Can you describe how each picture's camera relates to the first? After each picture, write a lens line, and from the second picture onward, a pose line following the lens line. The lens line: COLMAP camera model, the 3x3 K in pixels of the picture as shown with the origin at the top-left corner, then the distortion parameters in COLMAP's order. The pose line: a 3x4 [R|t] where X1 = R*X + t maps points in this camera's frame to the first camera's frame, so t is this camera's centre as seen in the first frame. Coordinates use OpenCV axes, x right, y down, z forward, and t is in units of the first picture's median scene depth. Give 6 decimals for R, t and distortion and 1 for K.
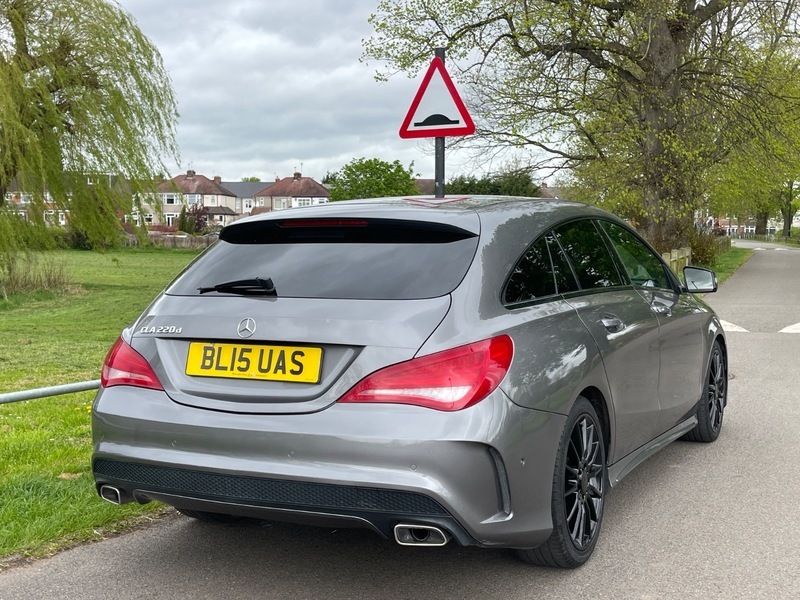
lens RADIAL K [[1061.7, 0, 401.6], [0, 1061.7, 292.9], [0, 0, 1]] dist [0.030354, 0.000000]
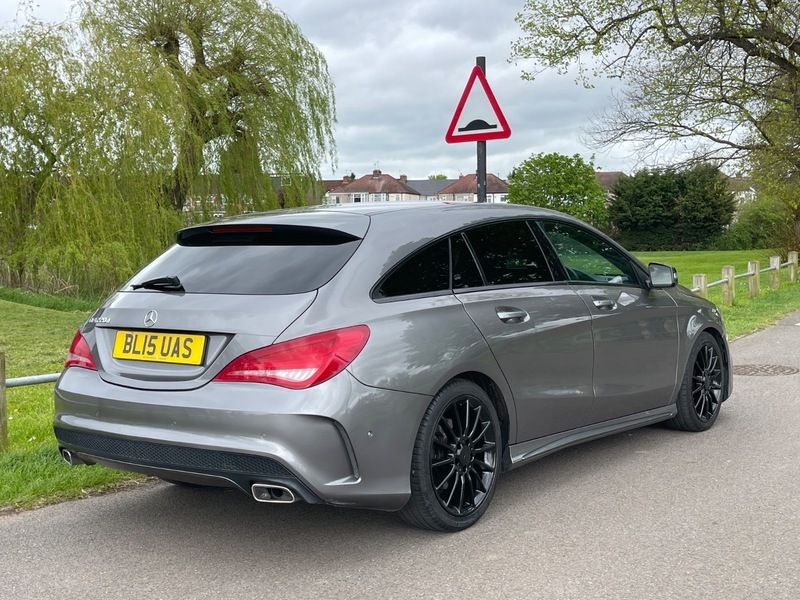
lens RADIAL K [[1061.7, 0, 404.7], [0, 1061.7, 300.2], [0, 0, 1]] dist [0.030354, 0.000000]
pose [[0.983723, -0.001929, -0.179682, 0.287472], [0.003874, 0.999938, 0.010475, 0.000488], [0.179650, -0.011001, 0.983669, -0.104617]]
